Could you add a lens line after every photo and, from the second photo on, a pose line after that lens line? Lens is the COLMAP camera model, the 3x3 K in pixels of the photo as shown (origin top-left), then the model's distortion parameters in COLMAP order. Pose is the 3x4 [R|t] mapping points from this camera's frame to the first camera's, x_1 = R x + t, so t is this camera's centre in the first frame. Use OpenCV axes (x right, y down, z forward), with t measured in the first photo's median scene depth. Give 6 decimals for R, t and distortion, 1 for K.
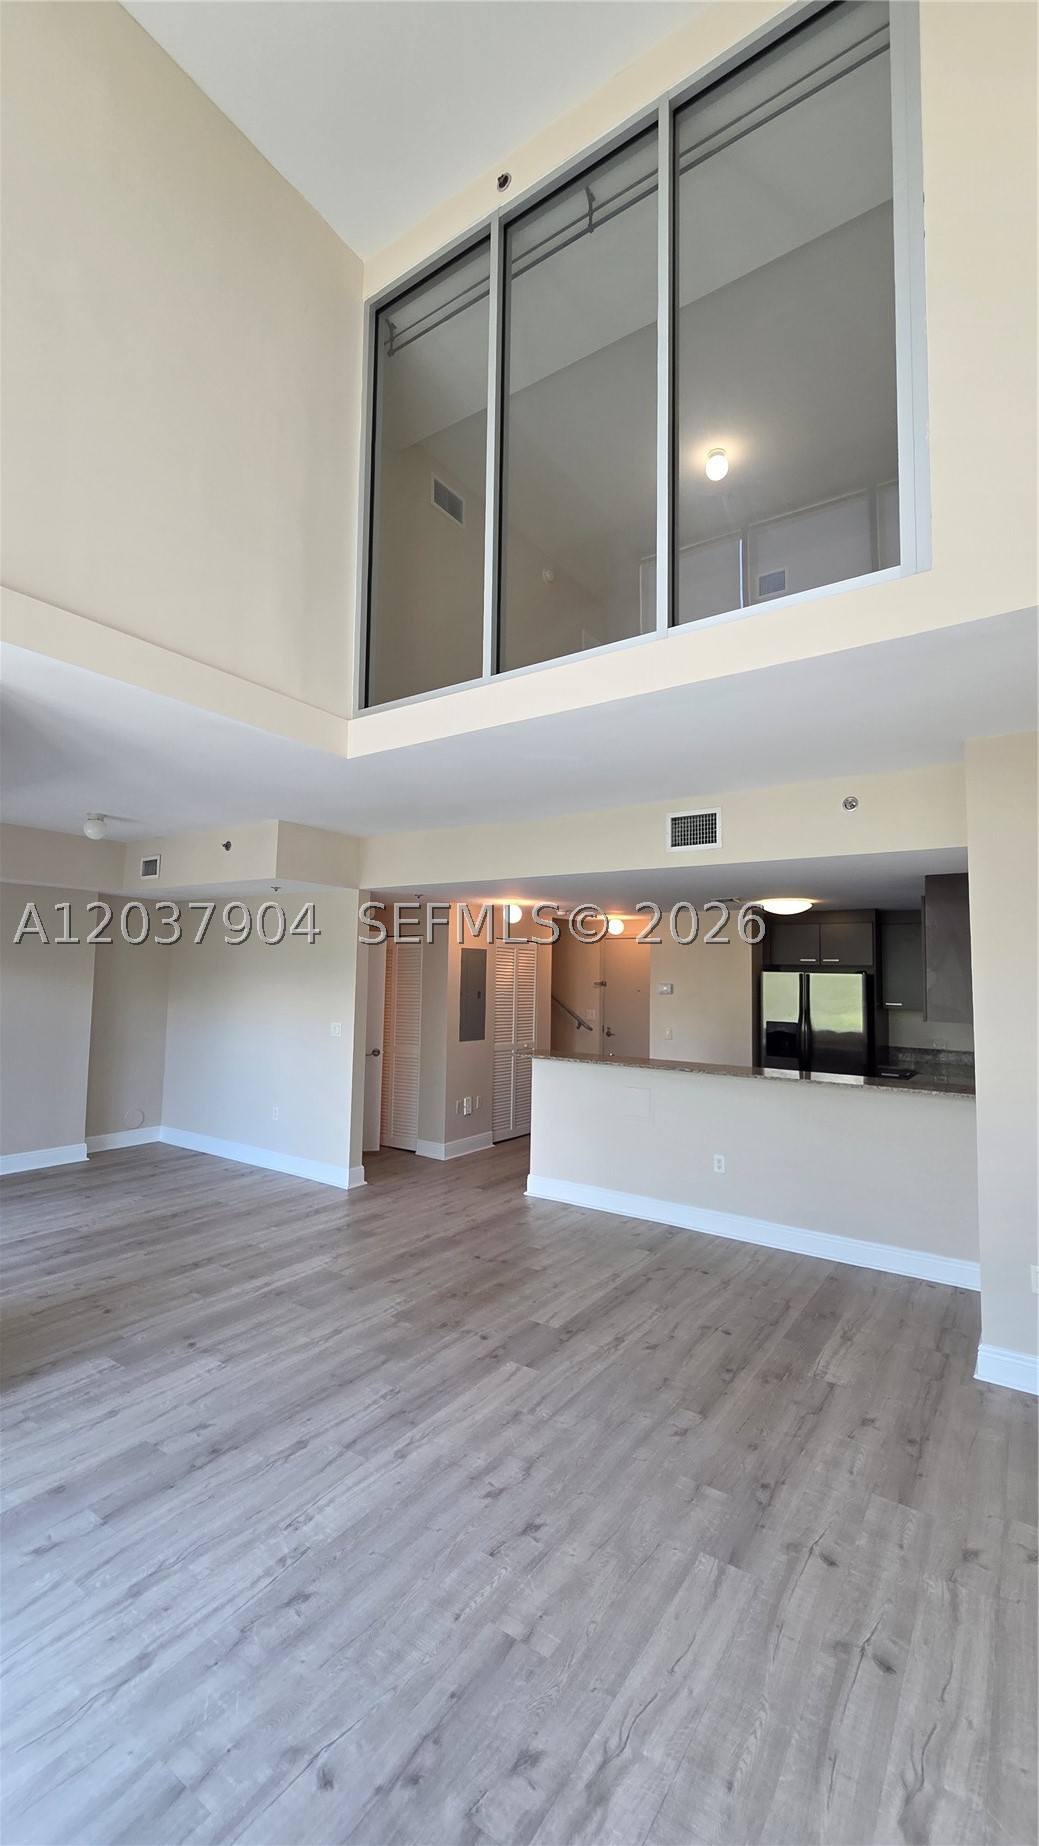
lens RADIAL K [[756.8, 0, 520.0], [0, 756.8, 916.6], [0, 0, 1]] dist [0.003982, -0.001137]
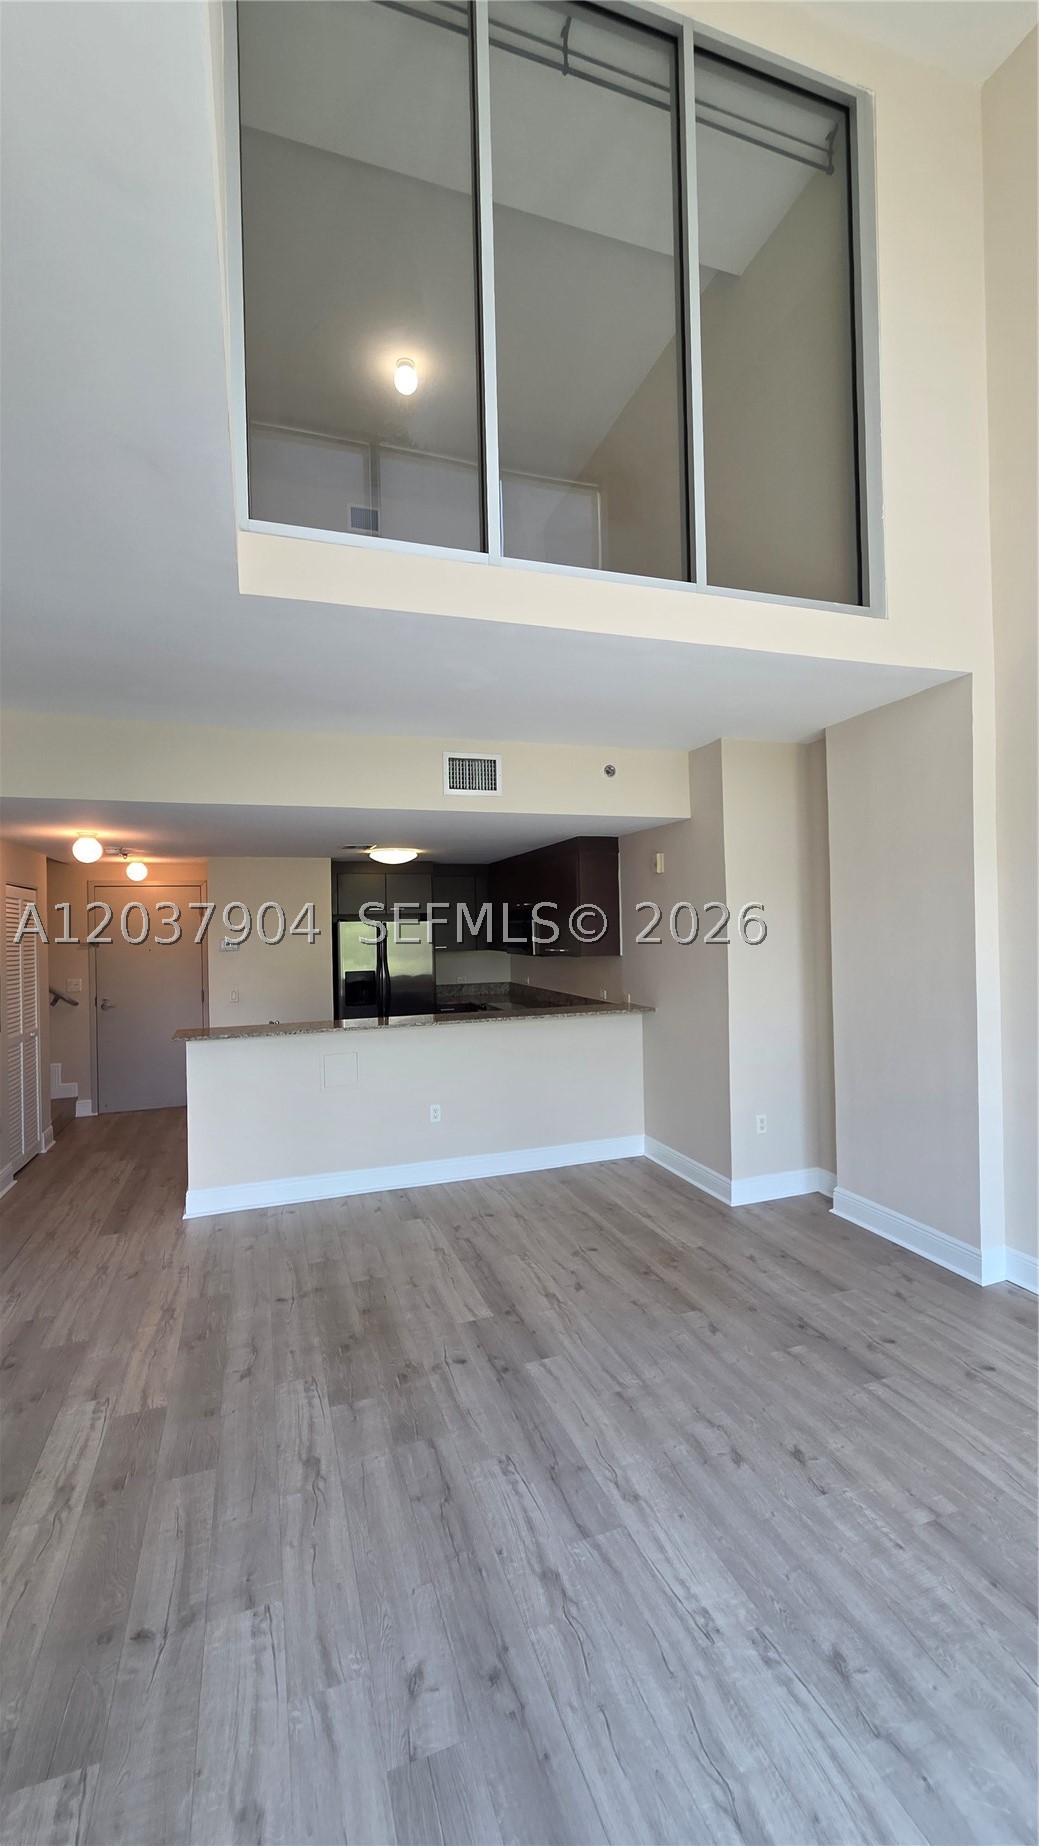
lens RADIAL K [[756.8, 0, 522.0], [0, 756.8, 917.9], [0, 0, 1]] dist [0.003982, -0.001137]
pose [[0.593394, -0.022850, 0.804588, -0.635380], [-0.030212, 0.998260, 0.050632, 0.021751], [-0.804345, -0.054353, 0.591671, 0.454158]]
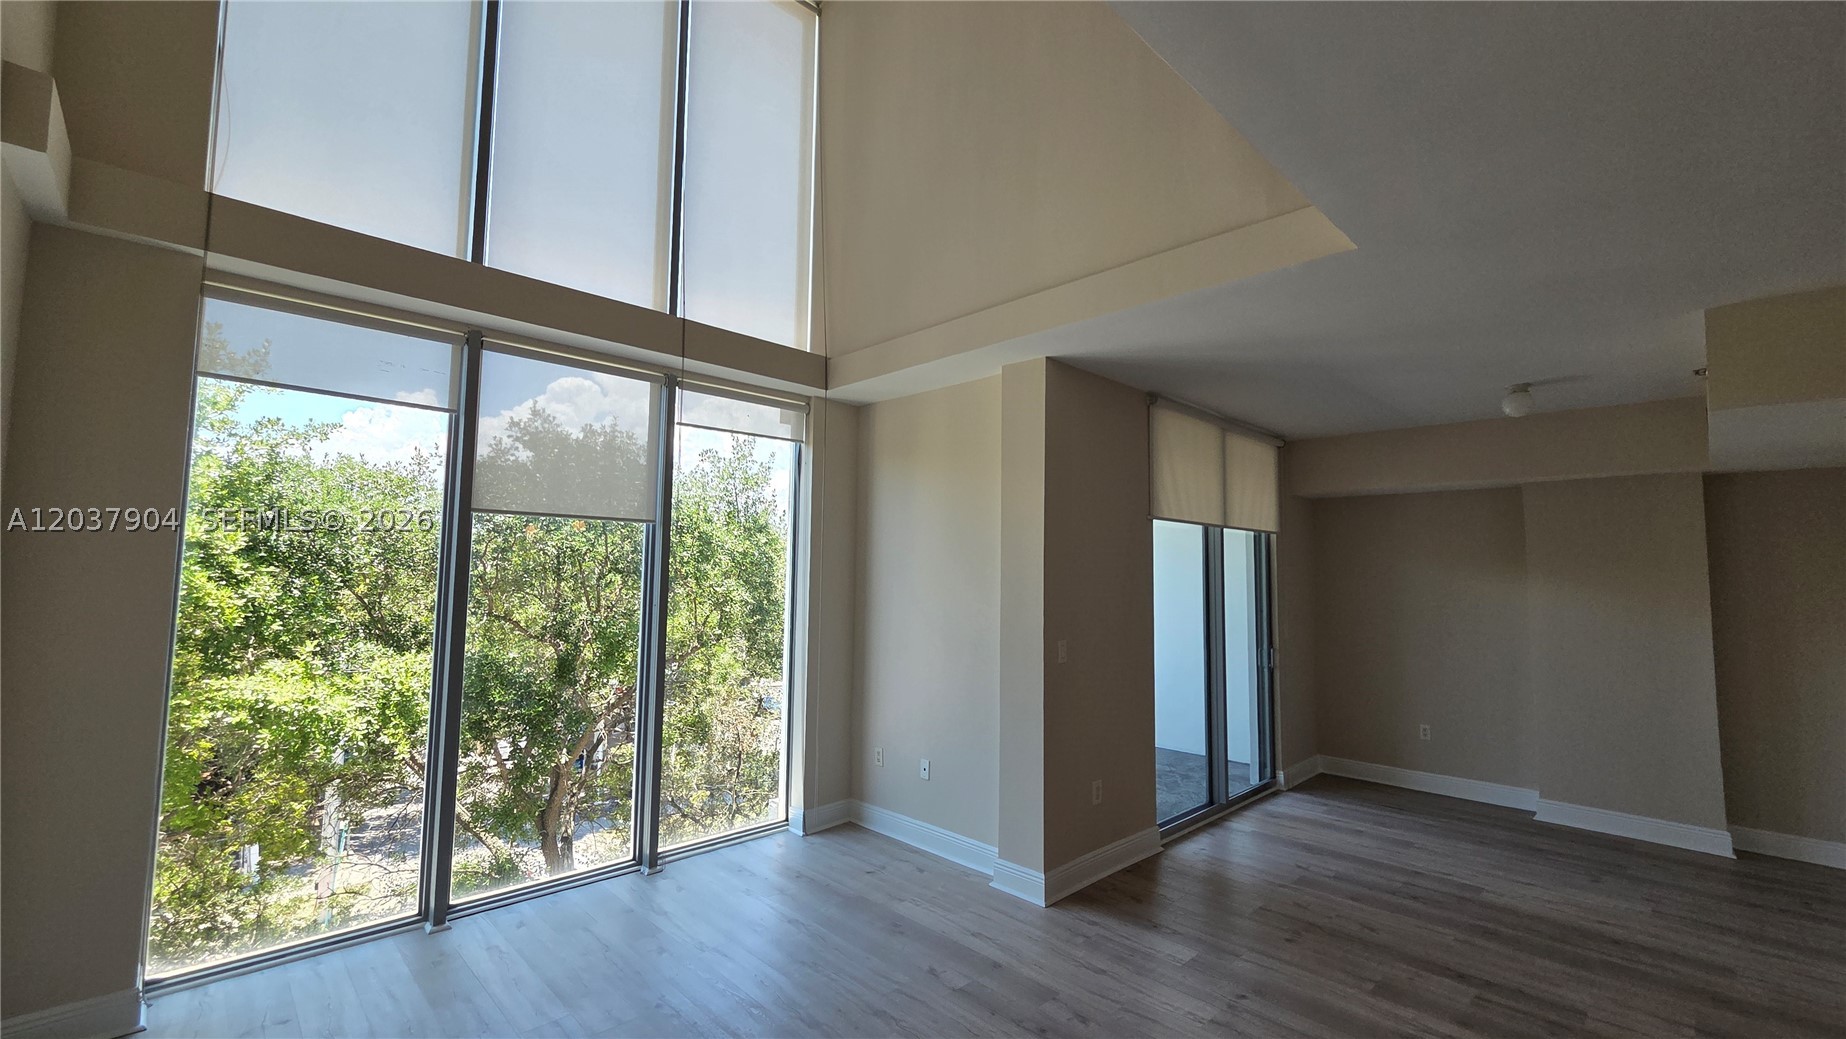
lens RADIAL K [[756.8, 0, 921.7], [0, 756.8, 517.0], [0, 0, 1]] dist [0.003982, -0.001137]
pose [[-0.200651, -0.096231, -0.974925, 0.505080], [0.059656, 0.992117, -0.110206, 0.081133], [0.977845, -0.080273, -0.193329, 0.781659]]
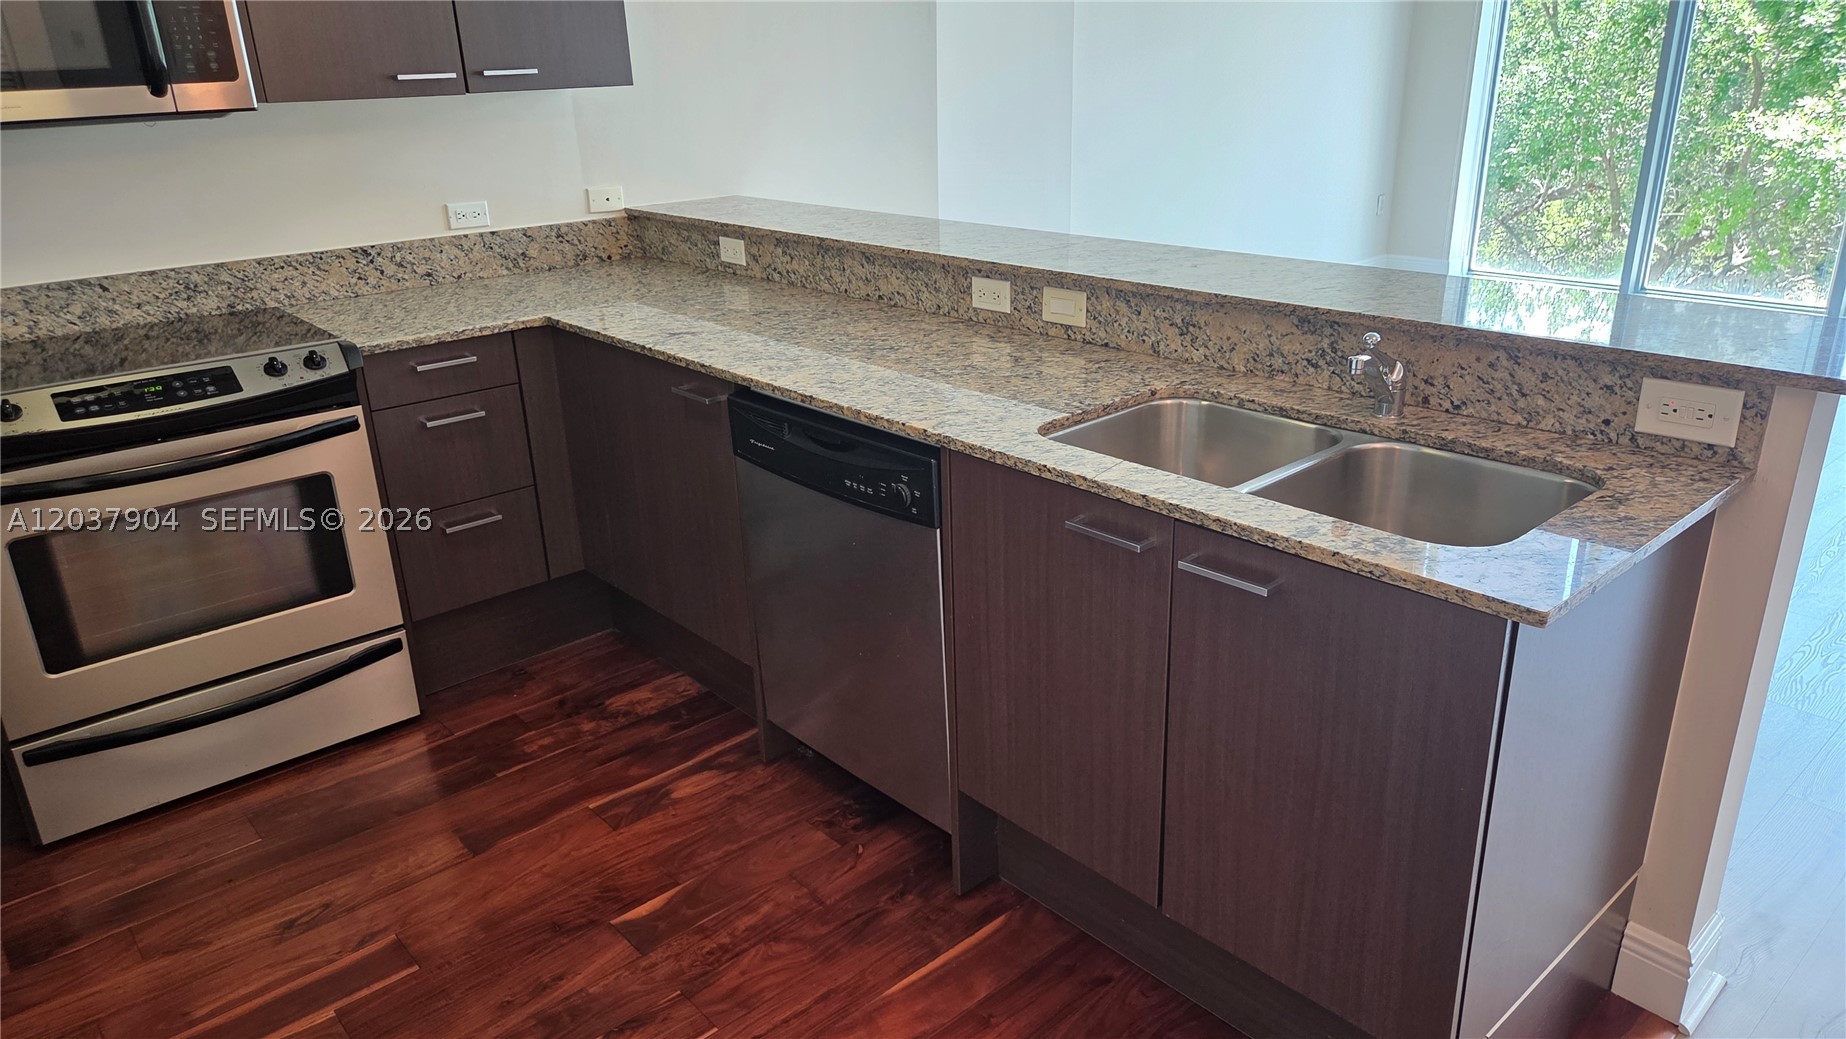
lens RADIAL K [[1234.2, 0, 915.3], [0, 1234.2, 521.7], [0, 0, 1]] dist [0.060700, -0.048960]
pose [[-0.969700, -0.077908, 0.231544, 0.250589], [-0.006489, 0.955667, 0.294379, 0.212042], [-0.244214, 0.283957, -0.927215, 2.150153]]
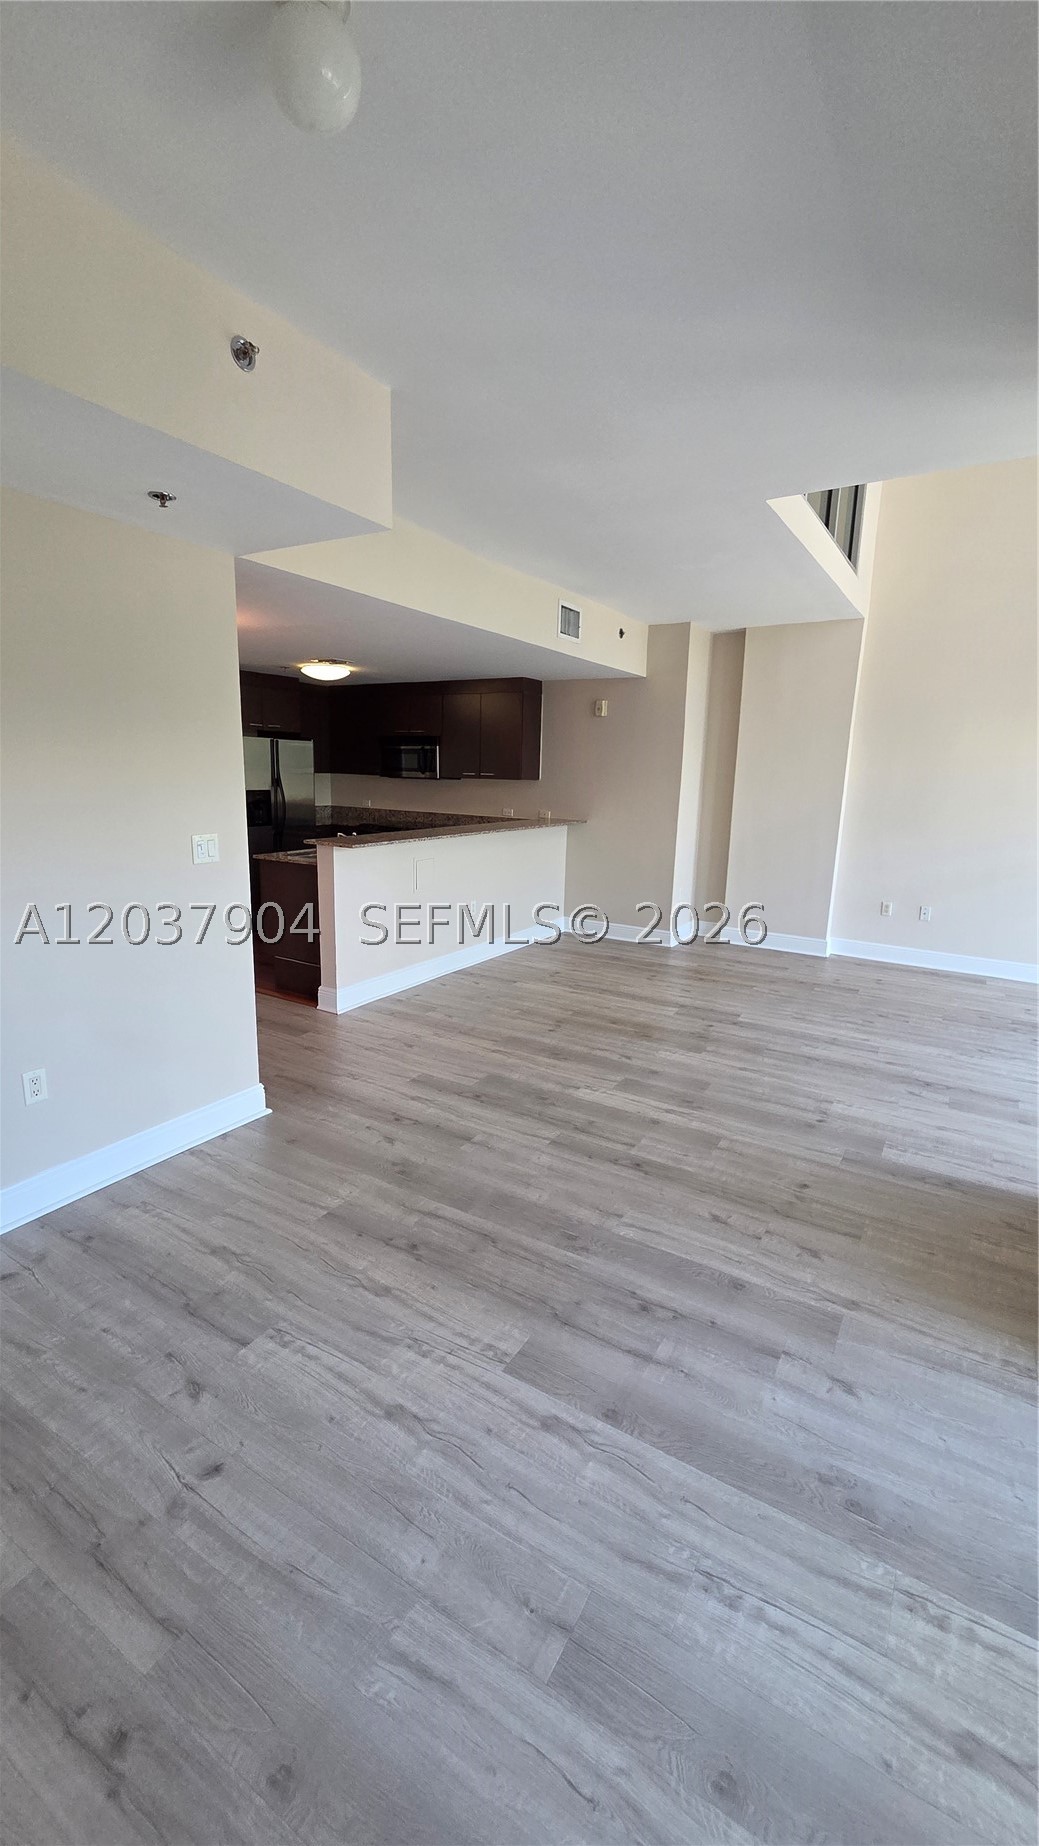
lens RADIAL K [[756.8, 0, 522.8], [0, 756.8, 920.4], [0, 0, 1]] dist [0.003982, -0.001137]
pose [[-0.054373, -0.219714, 0.974048, -1.241927], [-0.105074, 0.971334, 0.213237, 0.112542], [-0.992977, -0.090753, -0.075900, 1.380883]]
